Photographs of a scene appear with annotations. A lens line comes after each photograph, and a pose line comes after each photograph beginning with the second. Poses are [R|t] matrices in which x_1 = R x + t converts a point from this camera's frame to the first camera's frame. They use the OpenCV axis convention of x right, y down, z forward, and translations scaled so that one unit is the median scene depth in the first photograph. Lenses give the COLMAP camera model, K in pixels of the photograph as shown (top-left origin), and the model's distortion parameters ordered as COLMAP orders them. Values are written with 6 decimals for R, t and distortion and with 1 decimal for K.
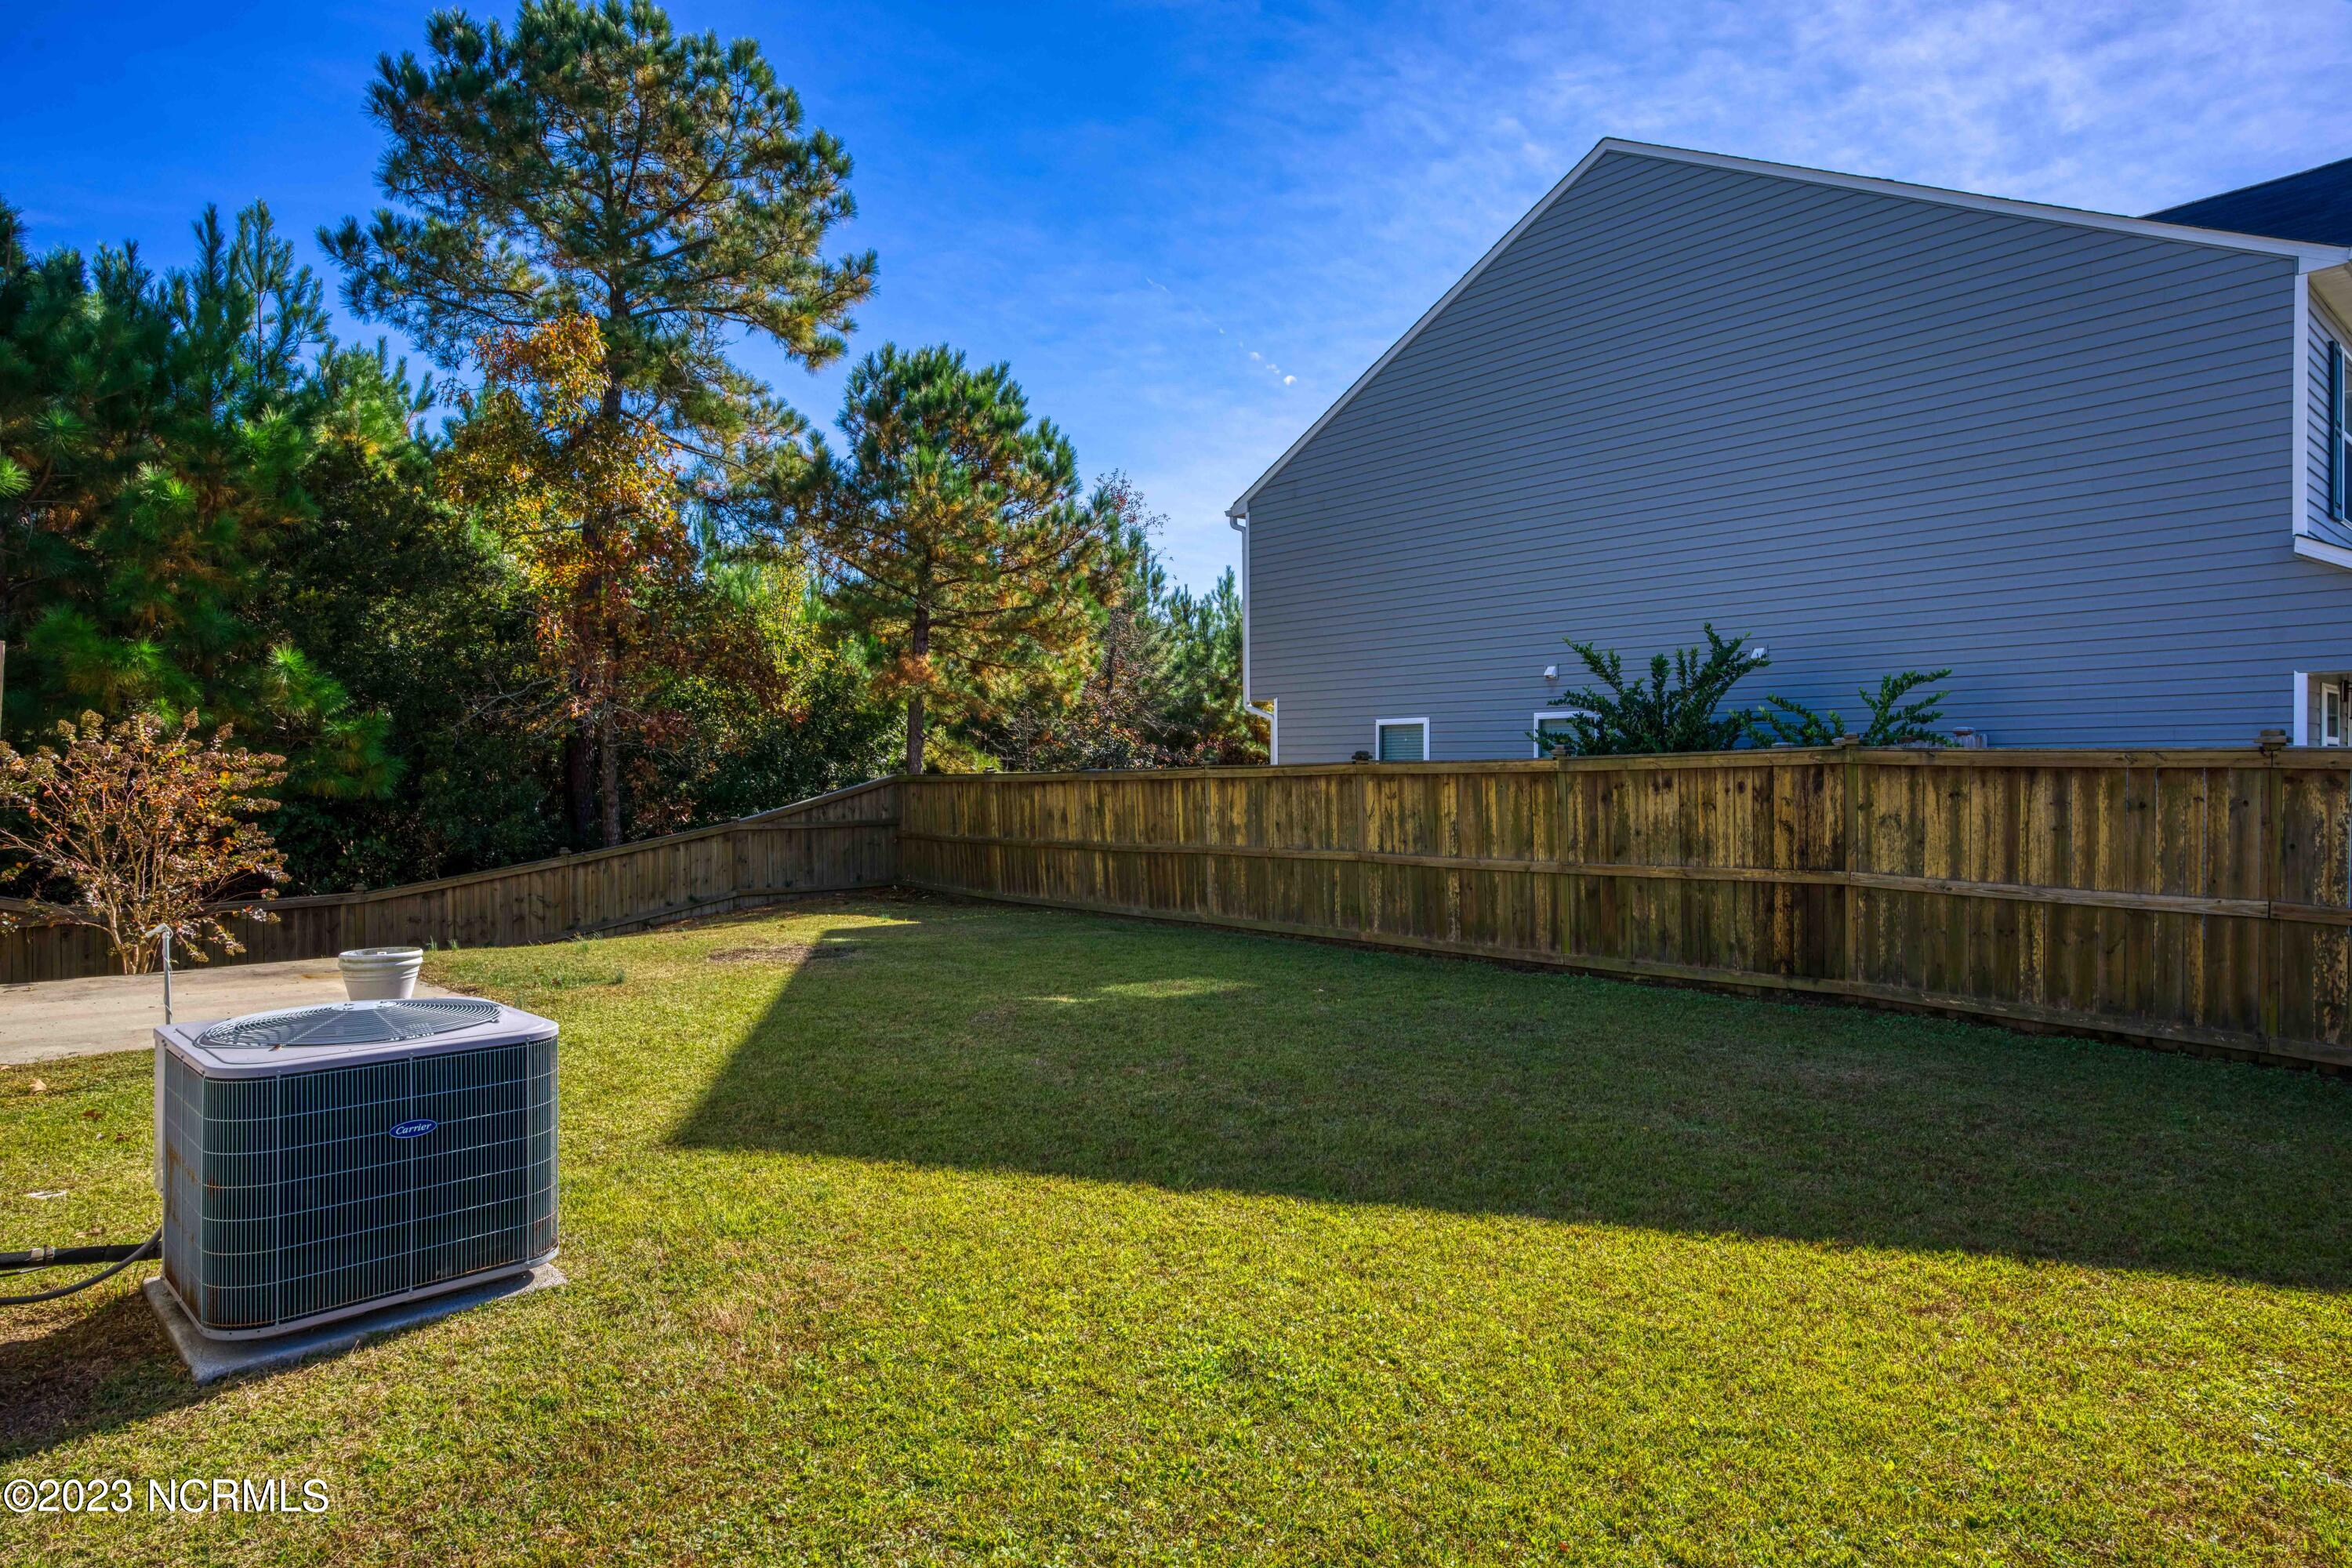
lens RADIAL K [[1303.8, 0, 1169.8], [0, 1303.8, 774.9], [0, 0, 1]] dist [-0.036678, -0.001023]
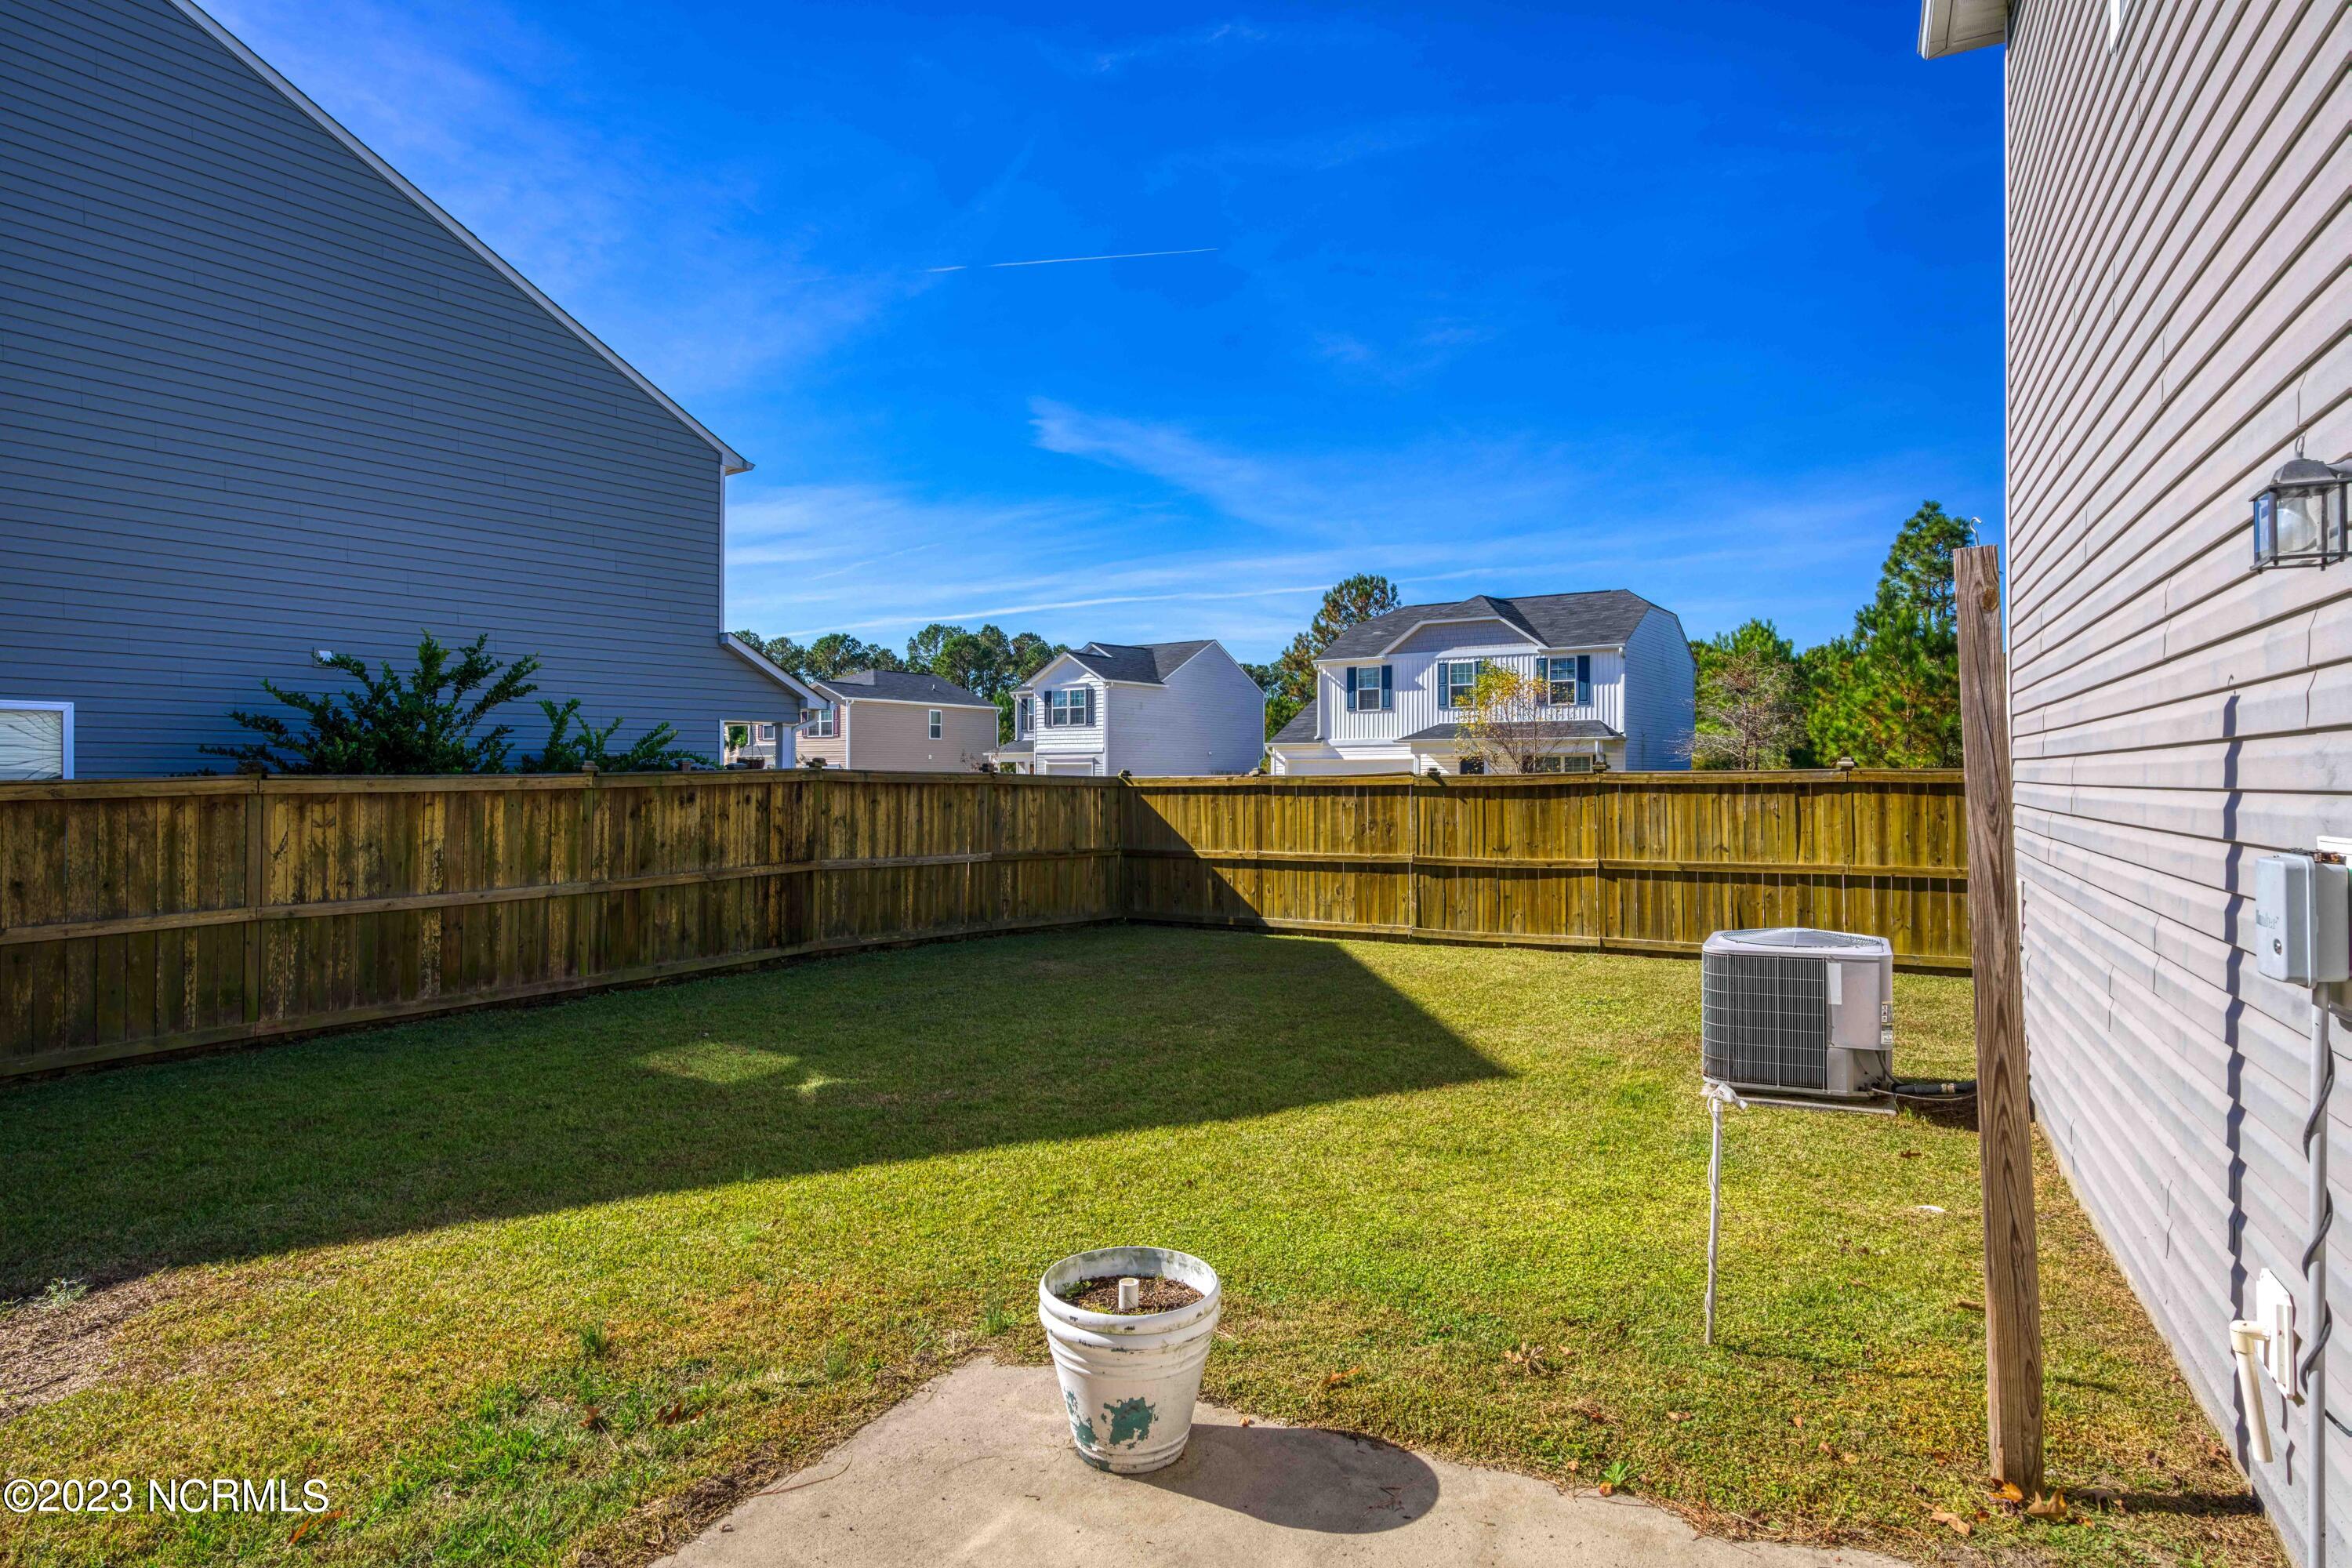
lens RADIAL K [[1323.0, 0, 1174.9], [0, 1323.0, 779.7], [0, 0, 1]] dist [0.001106, 0.000001]
pose [[-0.265563, -0.004686, 0.964082, -0.835983], [-0.000436, 0.999989, 0.004740, -0.015039], [-0.964093, 0.000839, -0.265562, 0.915723]]
